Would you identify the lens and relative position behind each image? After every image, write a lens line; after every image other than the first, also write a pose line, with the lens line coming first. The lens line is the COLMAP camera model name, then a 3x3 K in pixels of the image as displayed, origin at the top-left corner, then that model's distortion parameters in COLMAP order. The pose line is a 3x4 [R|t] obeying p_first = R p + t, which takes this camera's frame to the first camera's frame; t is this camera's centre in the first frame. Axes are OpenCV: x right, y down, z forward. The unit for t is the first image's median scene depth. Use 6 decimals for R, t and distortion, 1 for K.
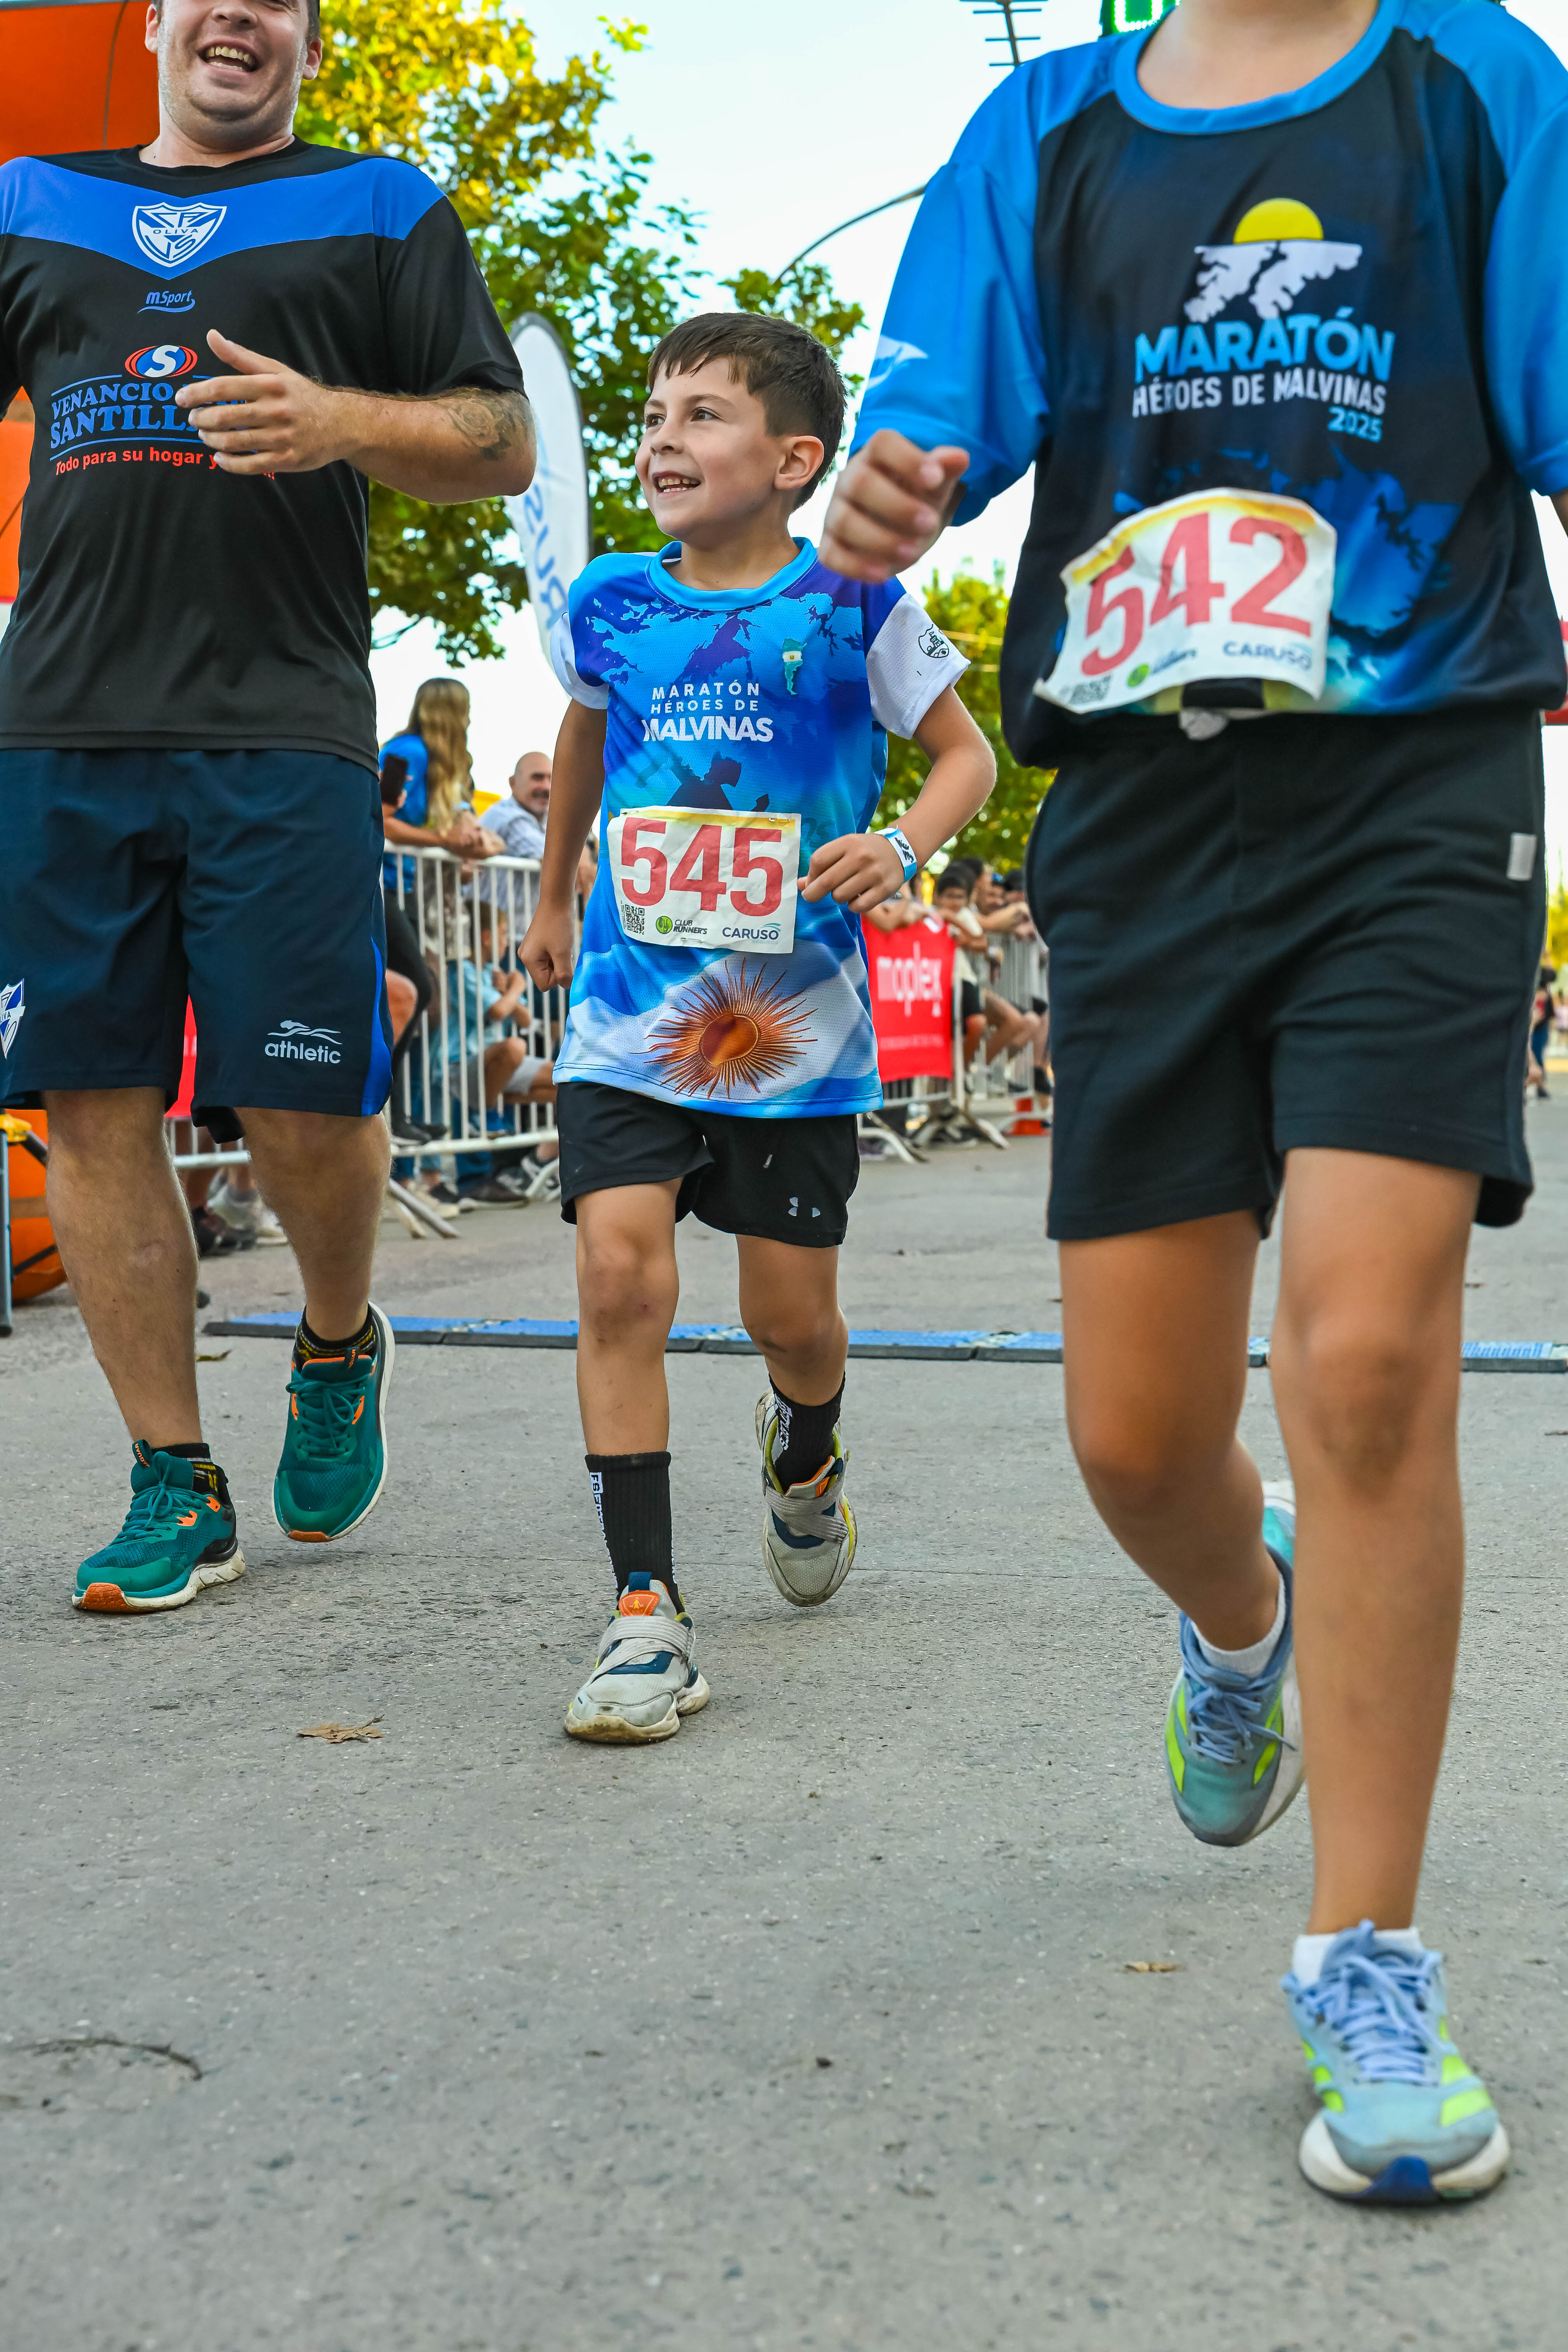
lens RADIAL K [[3581.0, 0, 784.0], [0, 3581.0, 1176.0], [0, 0, 1]] dist [0.019860, -0.049444]
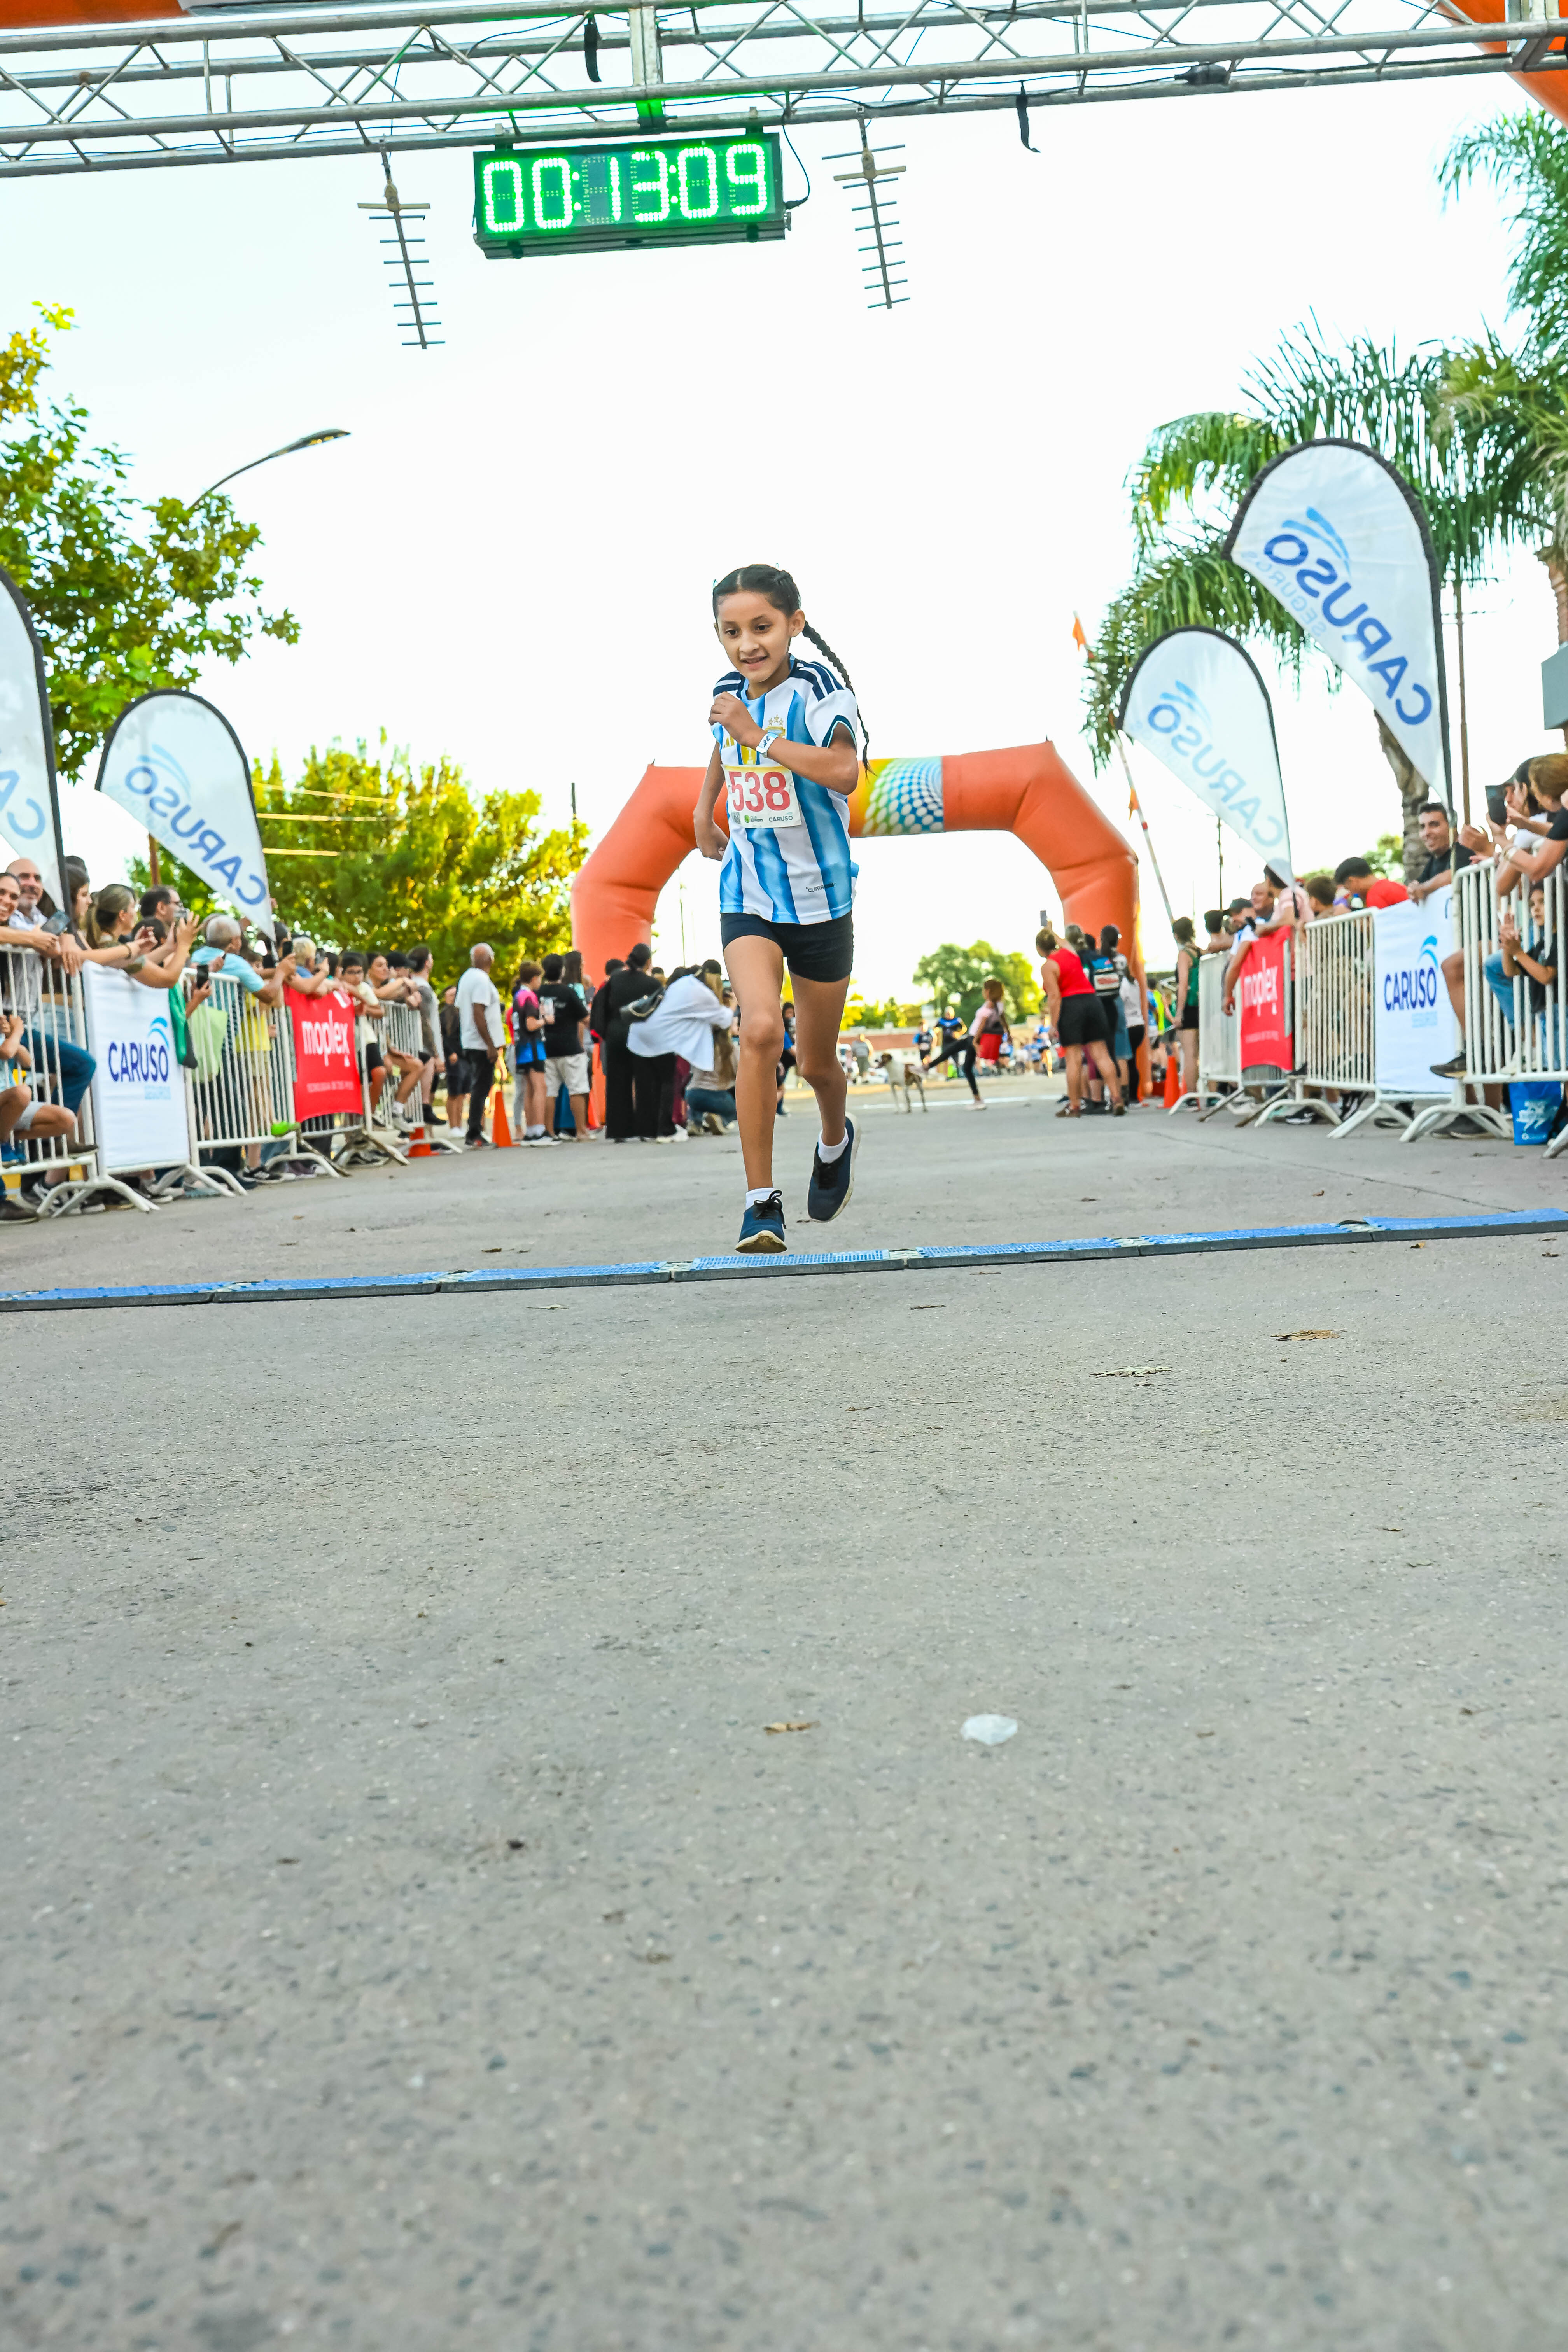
lens RADIAL K [[2652.2, 0, 784.0], [0, 2652.2, 1176.0], [0, 0, 1]] dist [0.007442, -0.031274]
pose [[0.976344, -0.058153, 0.208257, -0.046317], [0.059764, 0.998211, -0.001450, 0.046731], [-0.207800, 0.013862, 0.978073, 0.179827]]
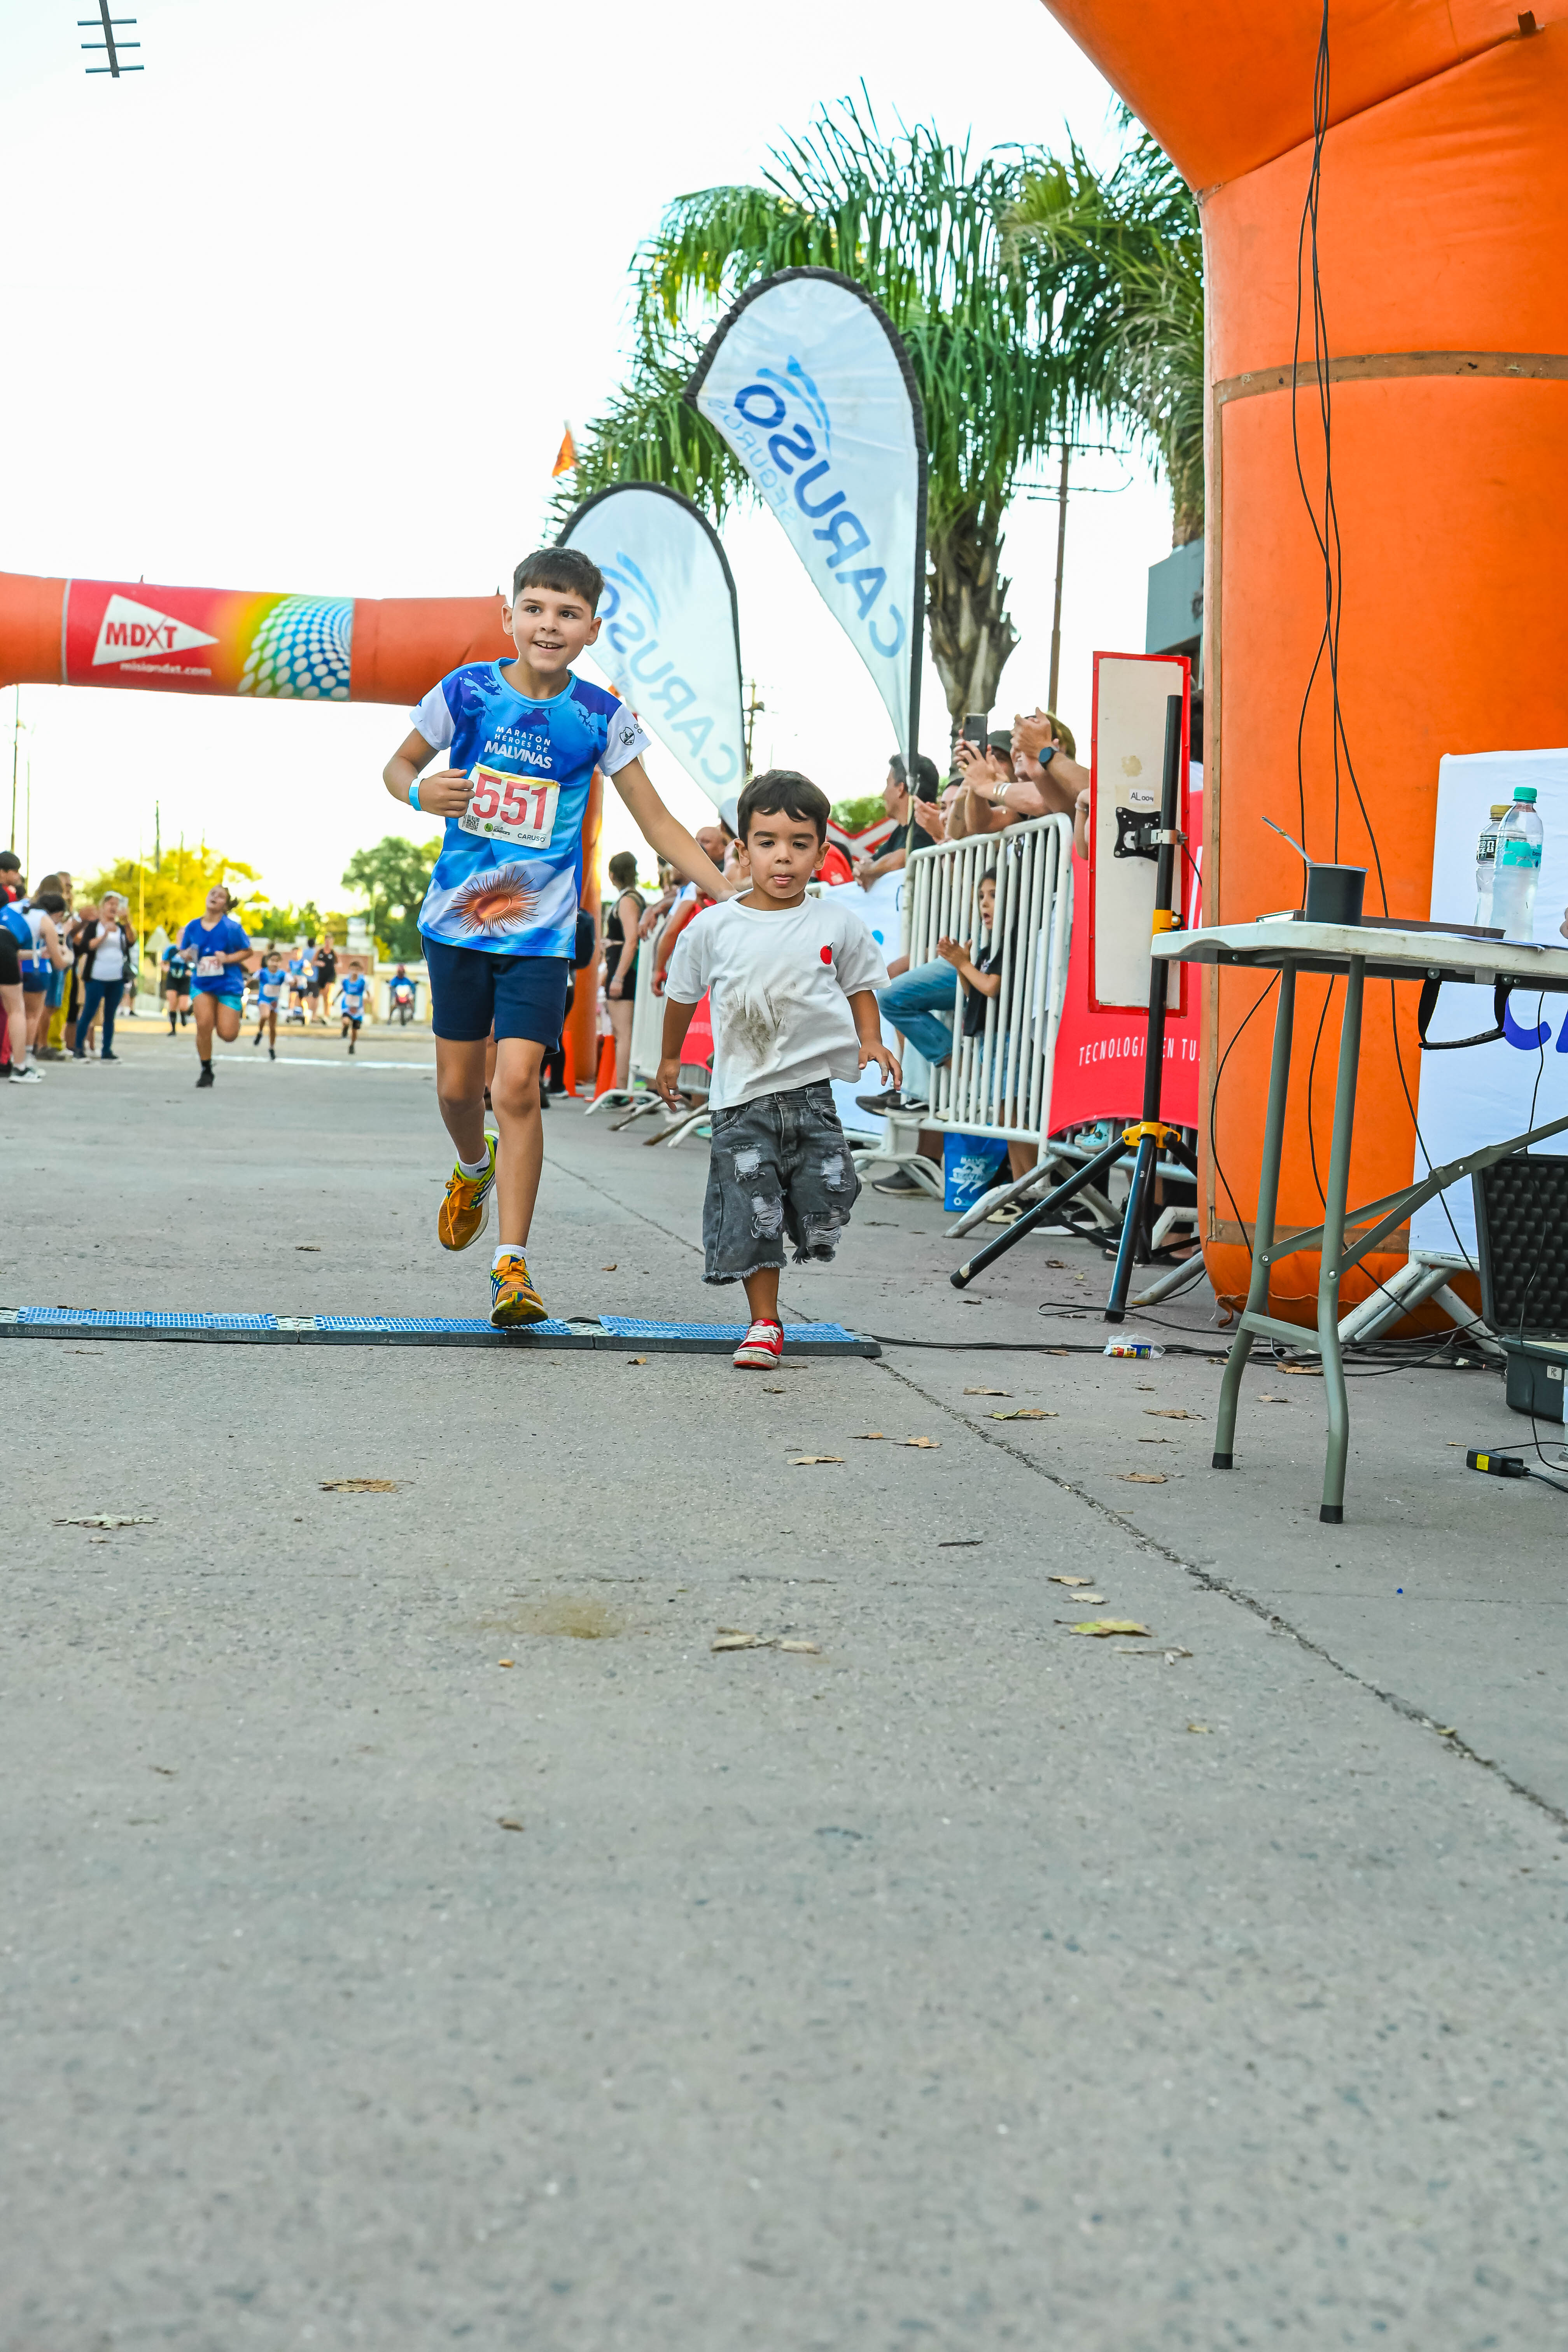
lens RADIAL K [[3581.0, 0, 784.0], [0, 3581.0, 1176.0], [0, 0, 1]] dist [0.019860, -0.049444]
pose [[0.925148, 0.026142, 0.378705, 0.105140], [-0.030496, 0.999520, 0.005502, -0.003636], [-0.378379, -0.016639, 0.925501, 0.004960]]
